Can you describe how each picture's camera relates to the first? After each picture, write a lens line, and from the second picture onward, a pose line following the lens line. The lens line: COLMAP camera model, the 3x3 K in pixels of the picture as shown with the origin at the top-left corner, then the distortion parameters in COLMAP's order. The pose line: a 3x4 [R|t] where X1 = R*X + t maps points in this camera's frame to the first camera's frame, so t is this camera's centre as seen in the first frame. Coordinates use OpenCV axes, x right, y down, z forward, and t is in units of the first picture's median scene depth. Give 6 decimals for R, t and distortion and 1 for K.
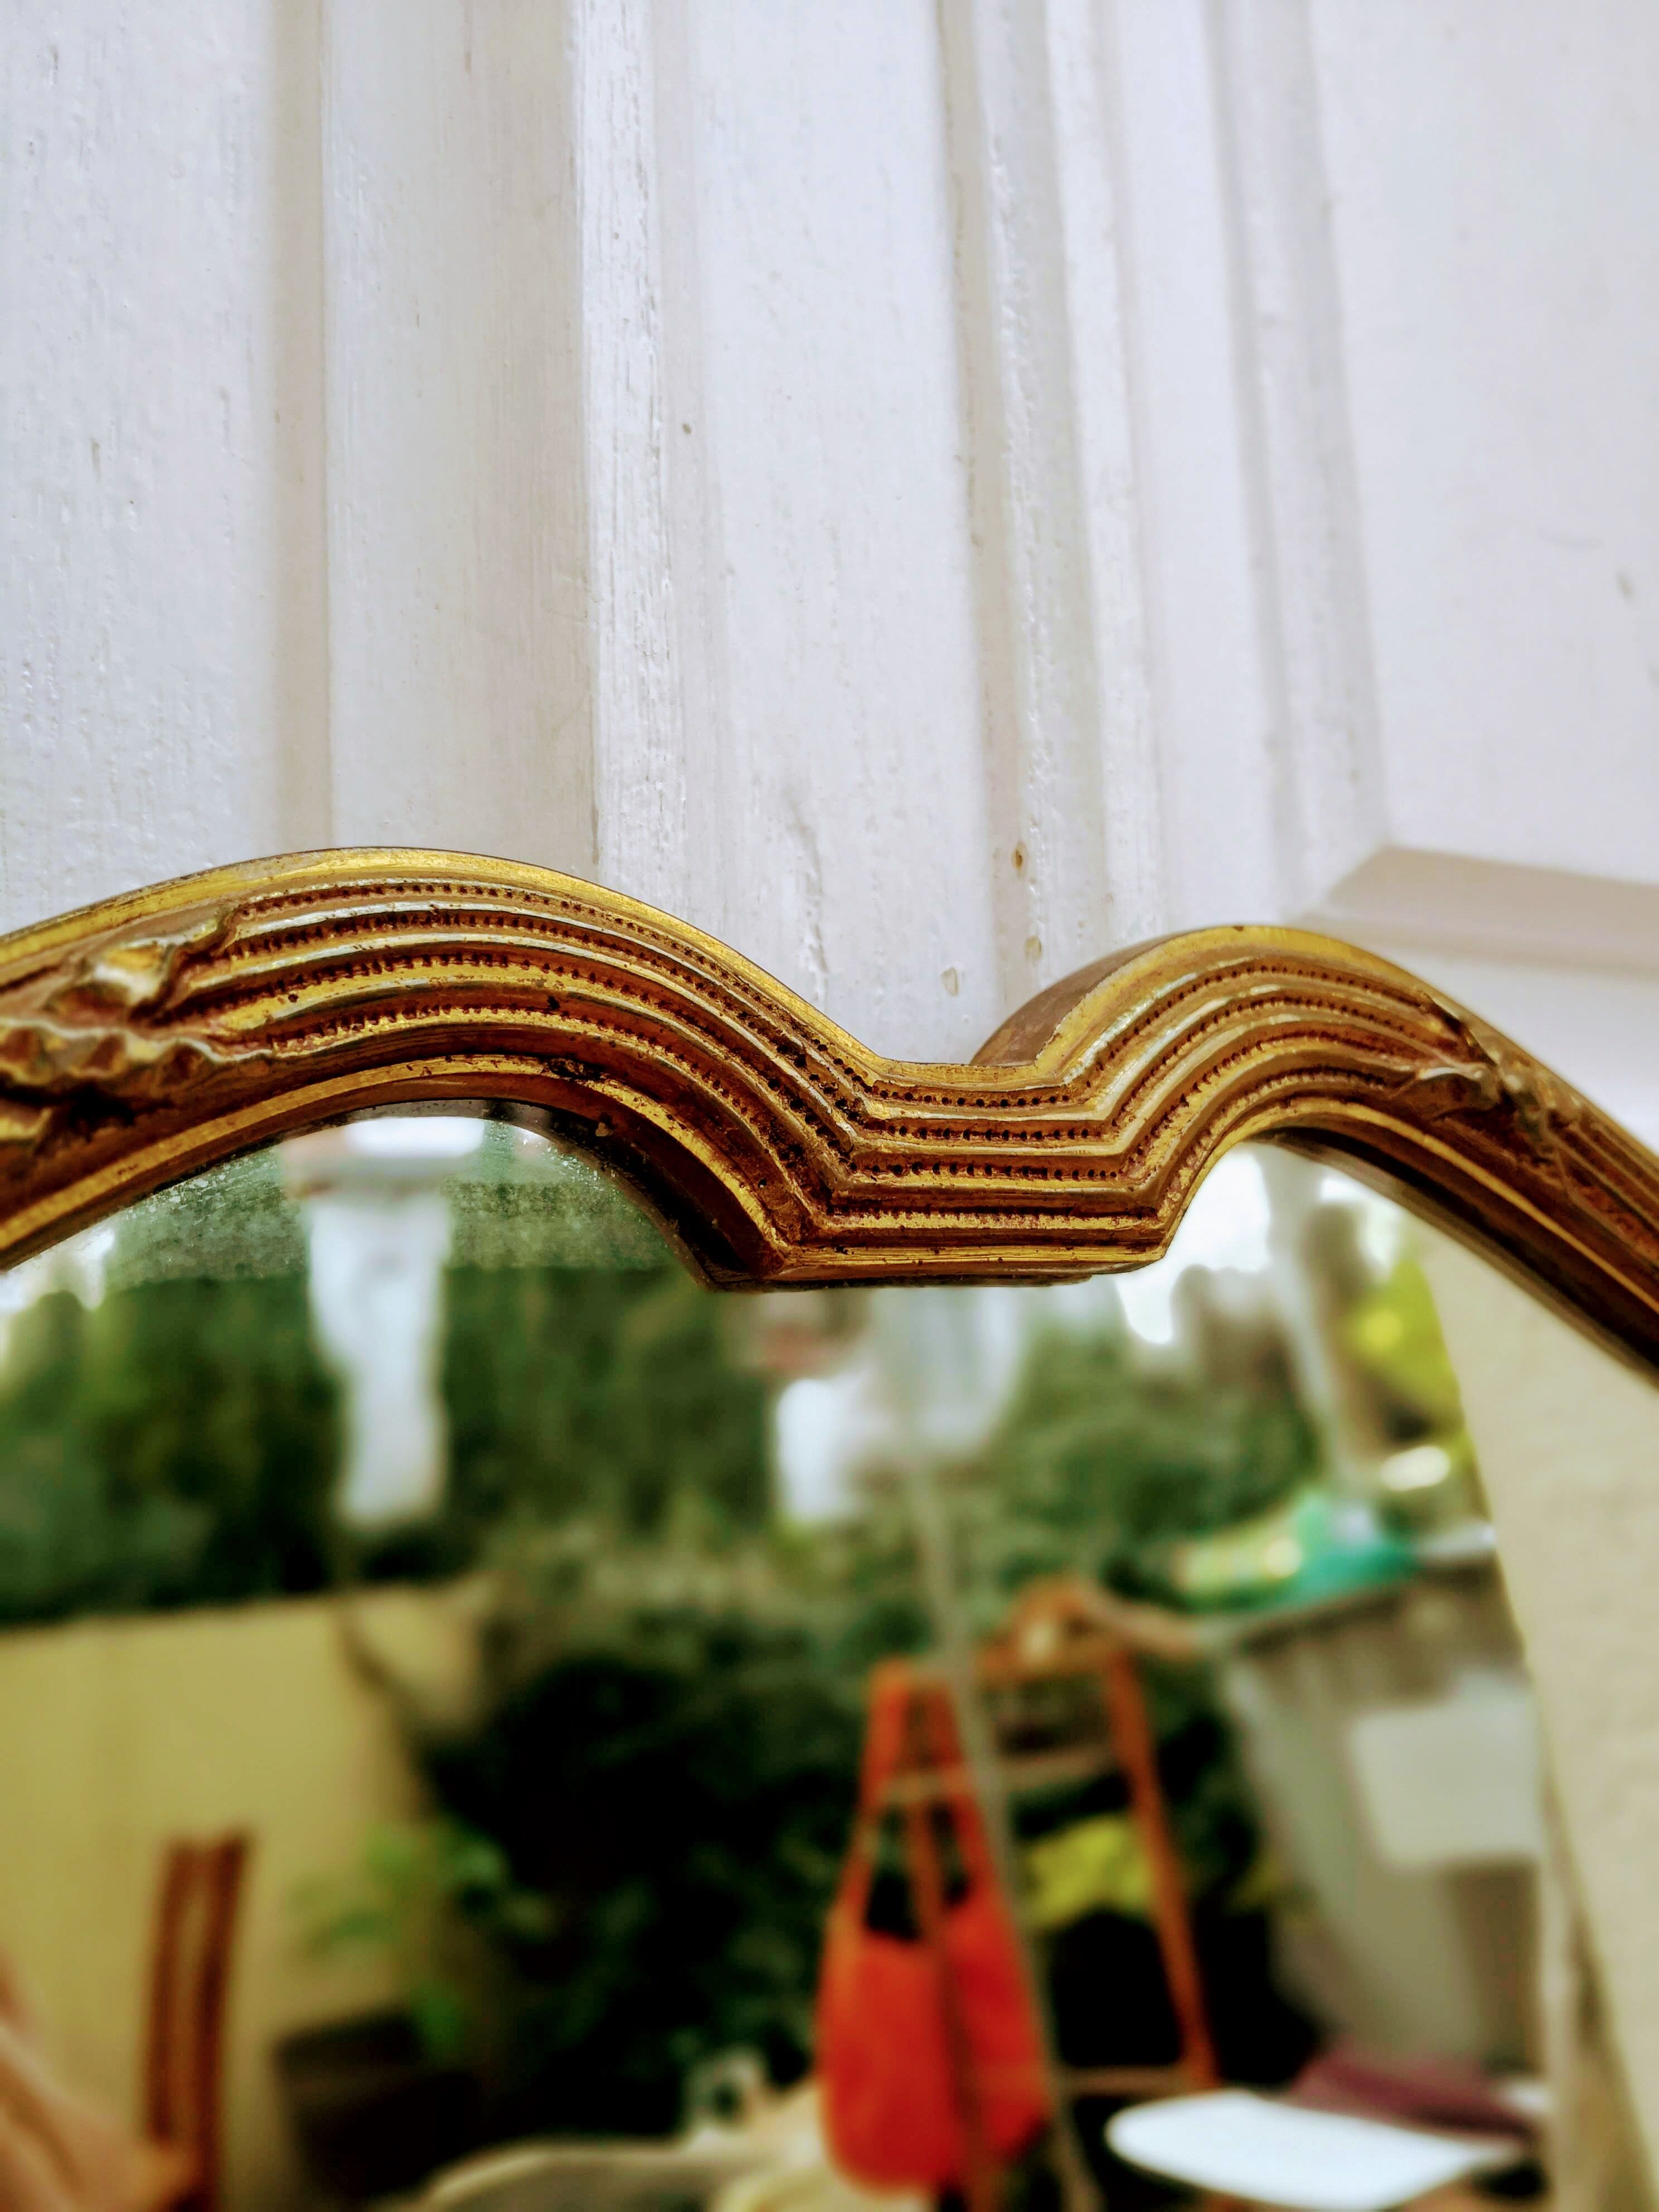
lens RADIAL K [[1925.4, 0, 866.5], [0, 1925.4, 1104.9], [0, 0, 1]] dist [-0.007058, -0.010992]
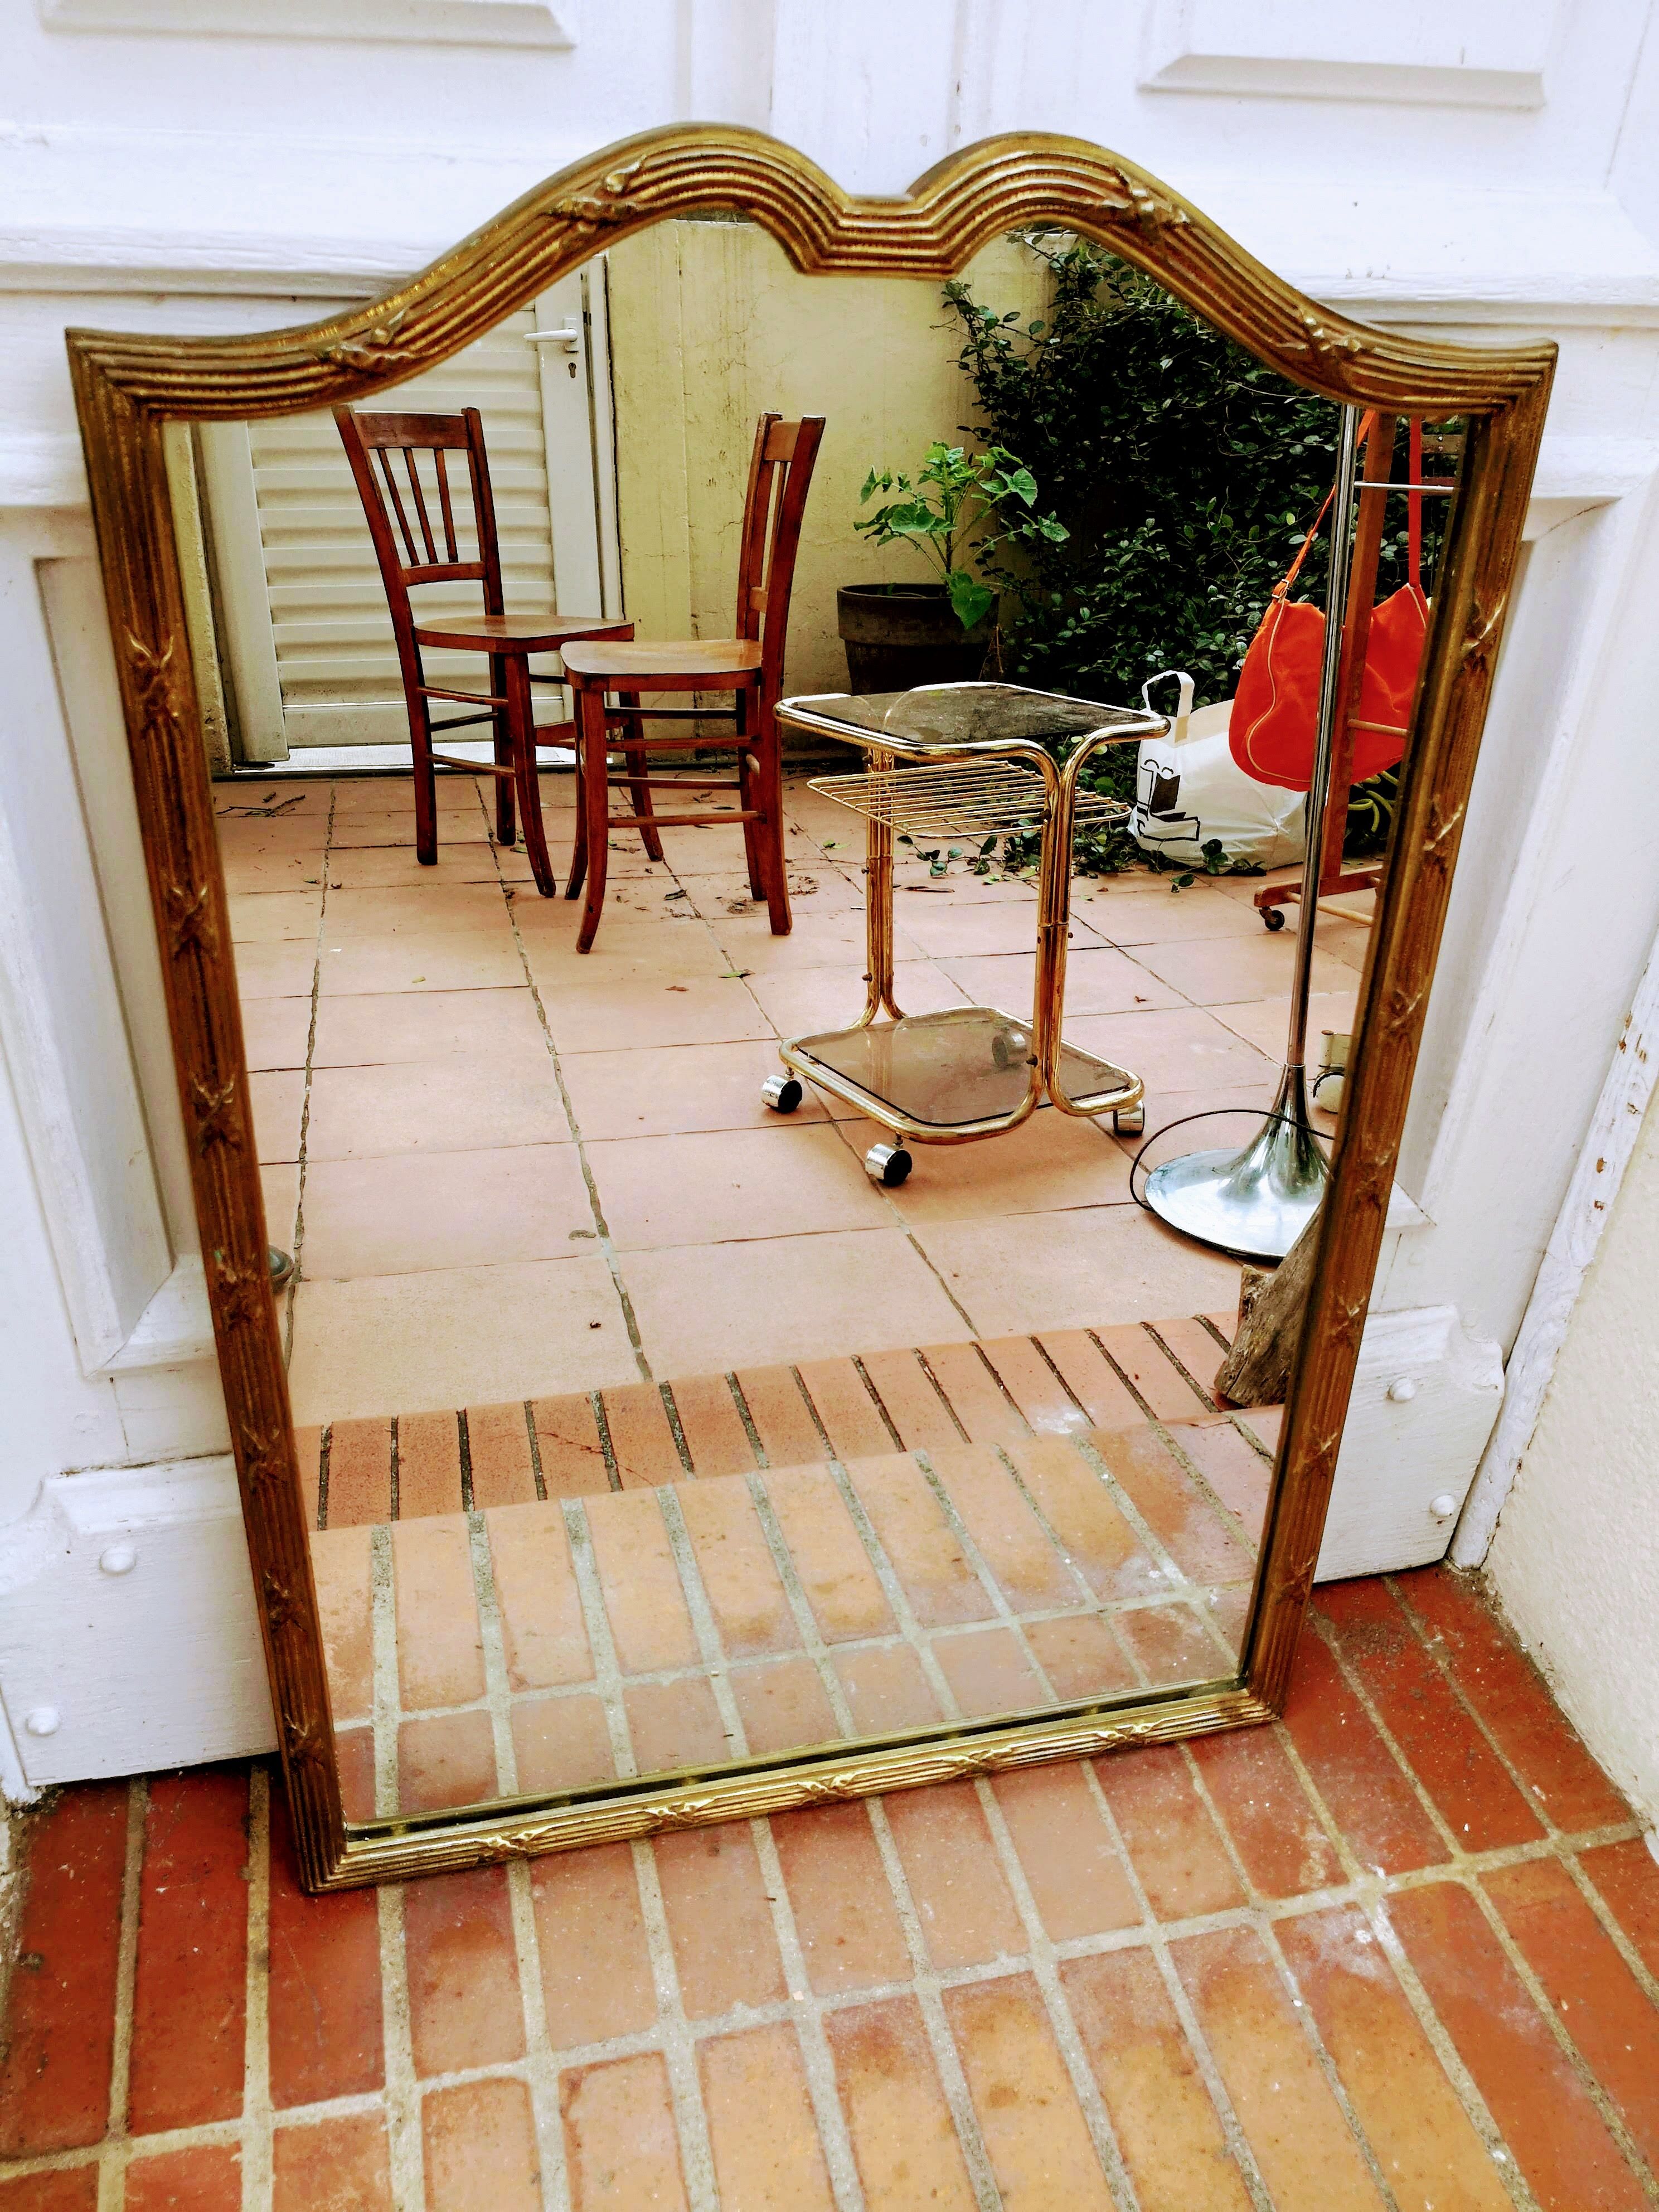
lens RADIAL K [[1925.4, 0, 866.5], [0, 1925.4, 1104.9], [0, 0, 1]] dist [-0.007058, -0.010992]
pose [[0.943726, 0.252673, -0.213394, 0.082355], [-0.063338, 0.771363, 0.633236, -0.067216], [0.324606, -0.584086, 0.743959, -0.165254]]
